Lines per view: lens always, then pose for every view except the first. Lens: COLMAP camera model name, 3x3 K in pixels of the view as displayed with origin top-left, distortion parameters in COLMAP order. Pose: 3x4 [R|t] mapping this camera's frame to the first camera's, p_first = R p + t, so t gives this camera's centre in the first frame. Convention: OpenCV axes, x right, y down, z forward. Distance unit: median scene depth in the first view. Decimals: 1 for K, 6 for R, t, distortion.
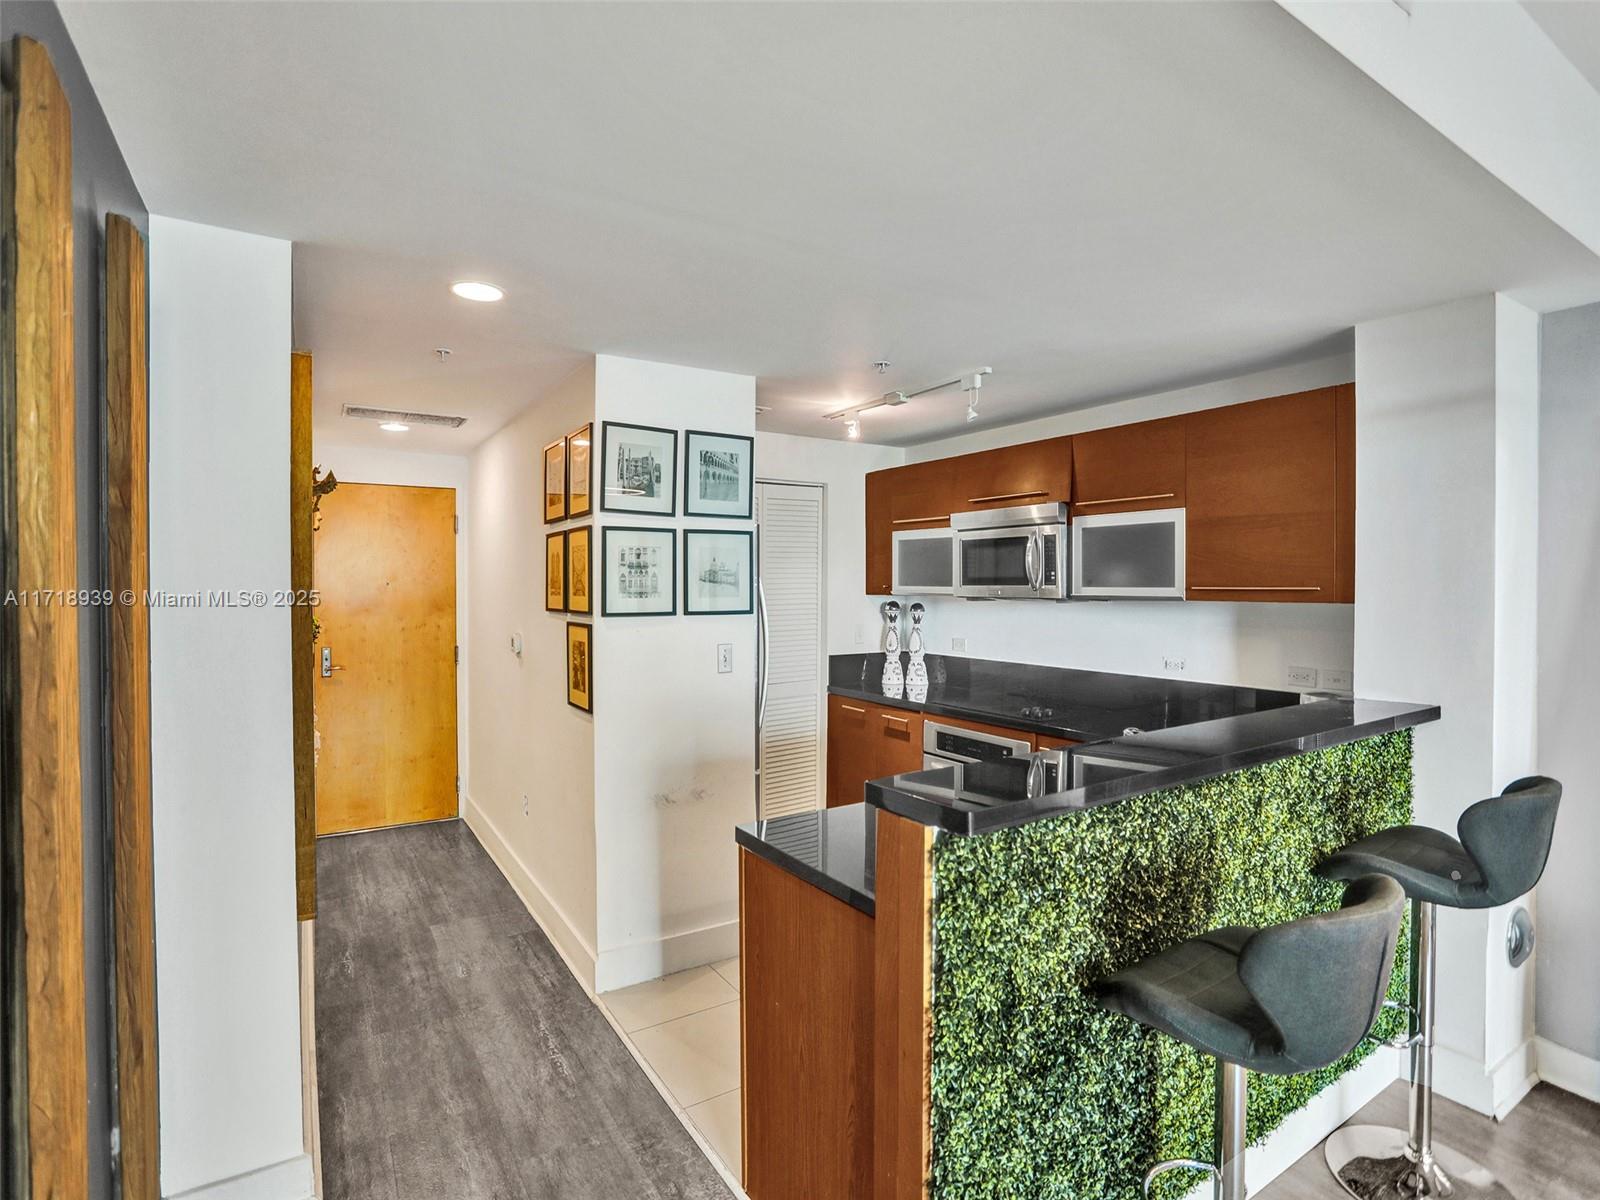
lens RADIAL K [[792.1, 0, 800.0], [0, 792.1, 600.0], [0, 0, 1]] dist [-0.051564, 0.021781]
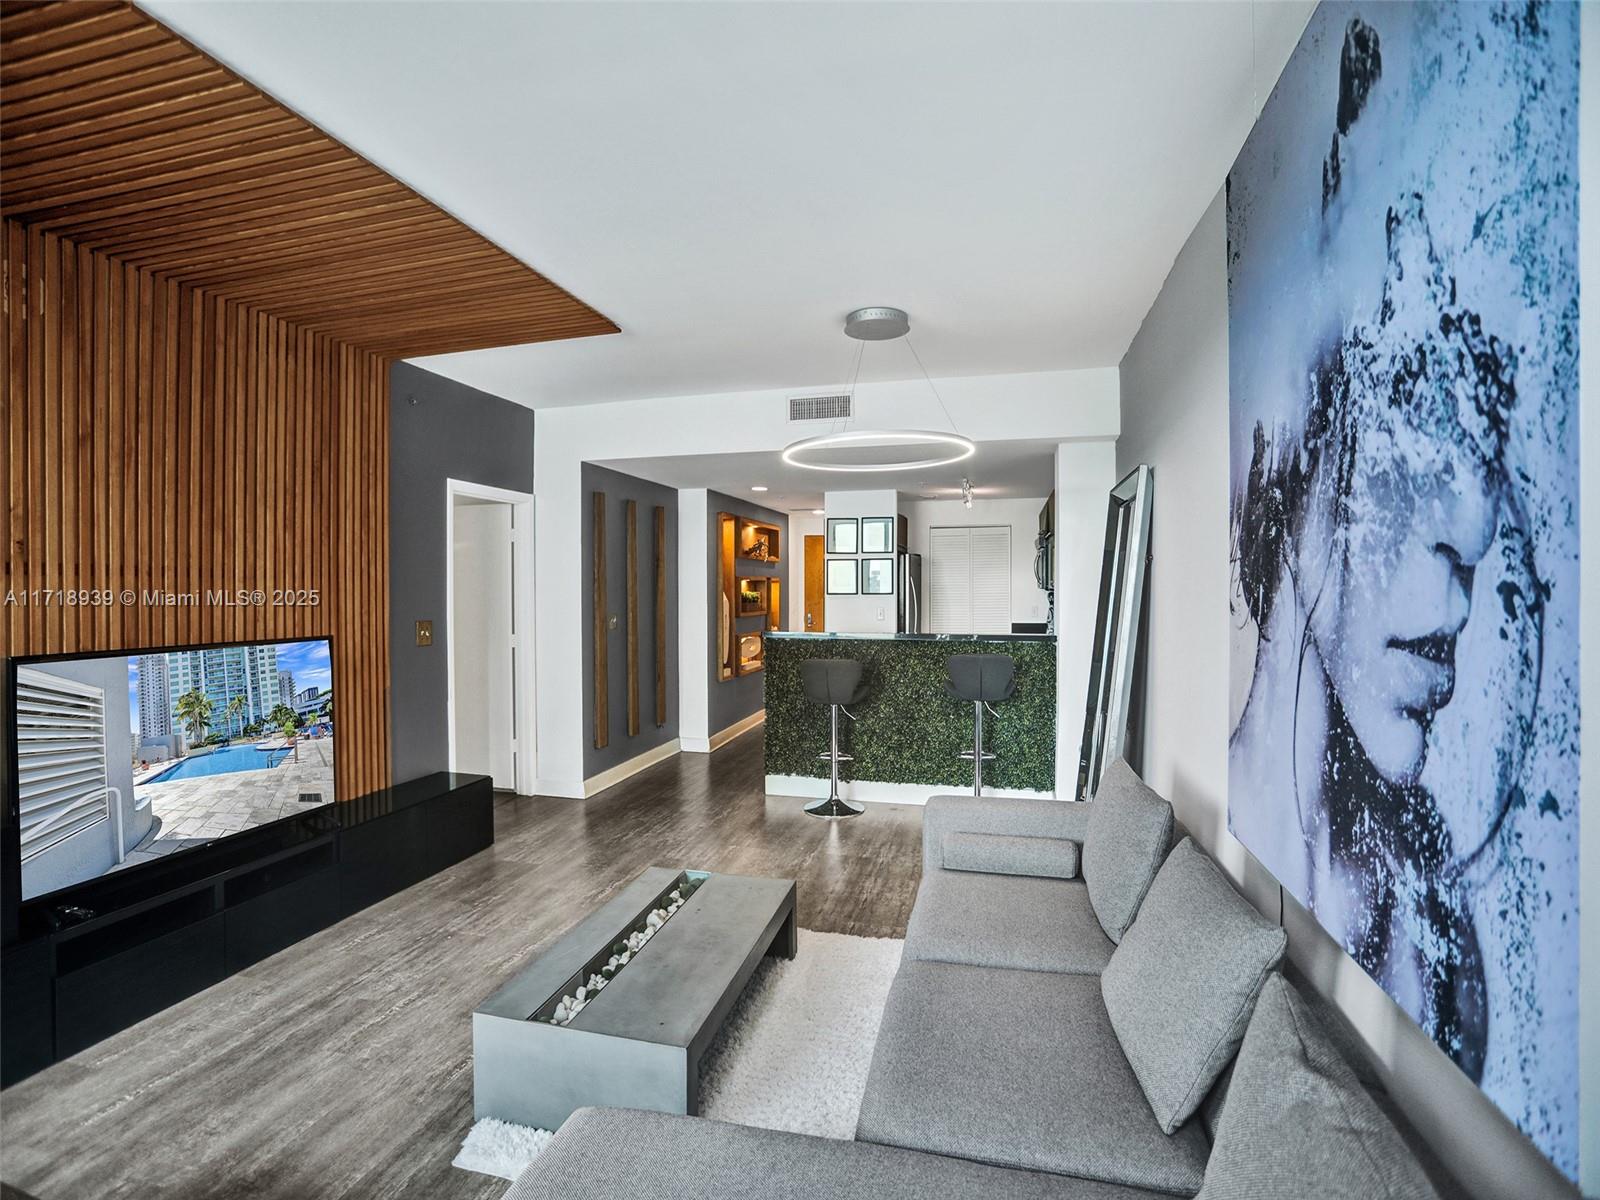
lens RADIAL K [[779.6, 0, 781.0], [0, 779.6, 598.2], [0, 0, 1]] dist [-0.075991, 0.033626]
pose [[0.656704, 0.009304, -0.754091, 1.477563], [-0.012570, 0.999920, 0.001390, 0.031121], [0.754044, 0.008566, 0.656768, -0.748317]]
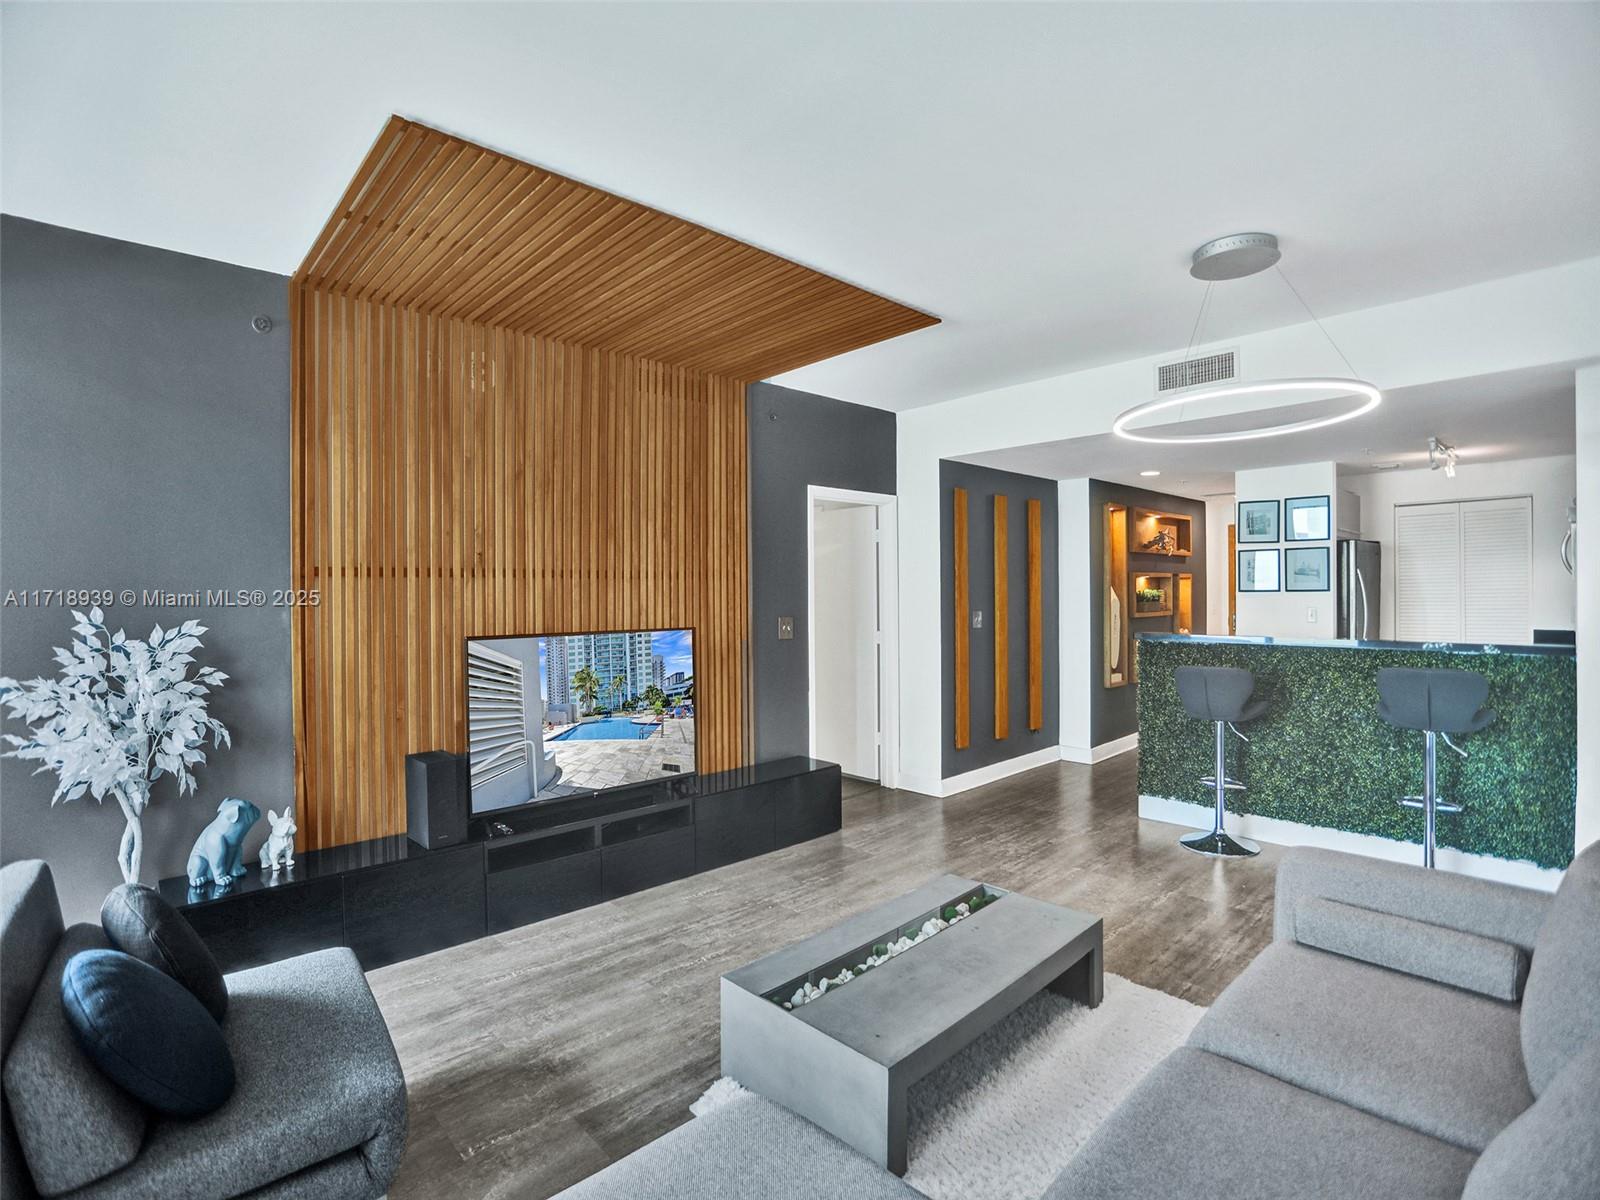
lens RADIAL K [[772.6, 0, 776.9], [0, 772.6, 602.3], [0, 0, 1]] dist [-0.077790, 0.035299]
pose [[0.155740, 0.012824, -0.987715, 1.517531], [-0.008780, 0.999894, 0.011598, 0.036033], [0.987759, 0.006866, 0.155837, -0.565823]]
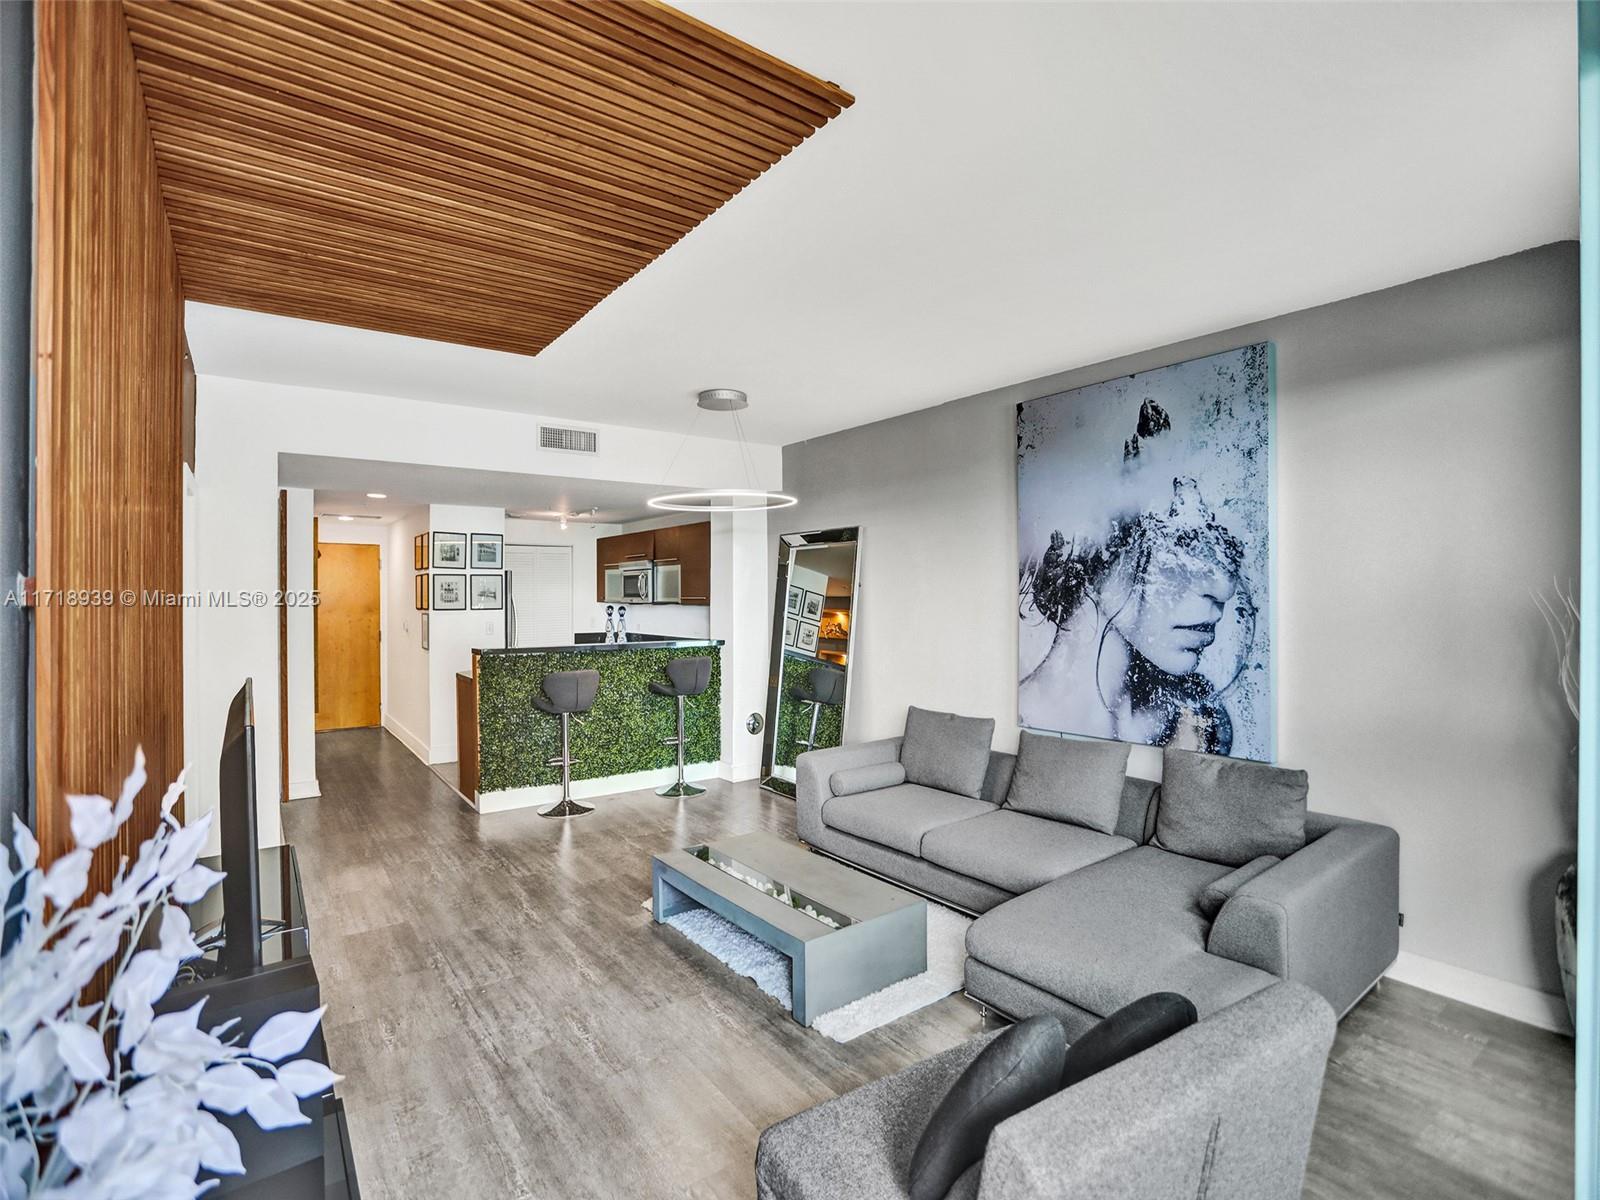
lens RADIAL K [[788.5, 0, 800.0], [0, 788.5, 600.0], [0, 0, 1]] dist [-0.060551, 0.027702]
pose [[0.998038, -0.001919, 0.062576, 0.704342], [0.002761, 0.999907, -0.013362, 0.023734], [-0.062544, 0.013508, 0.997951, -1.432614]]
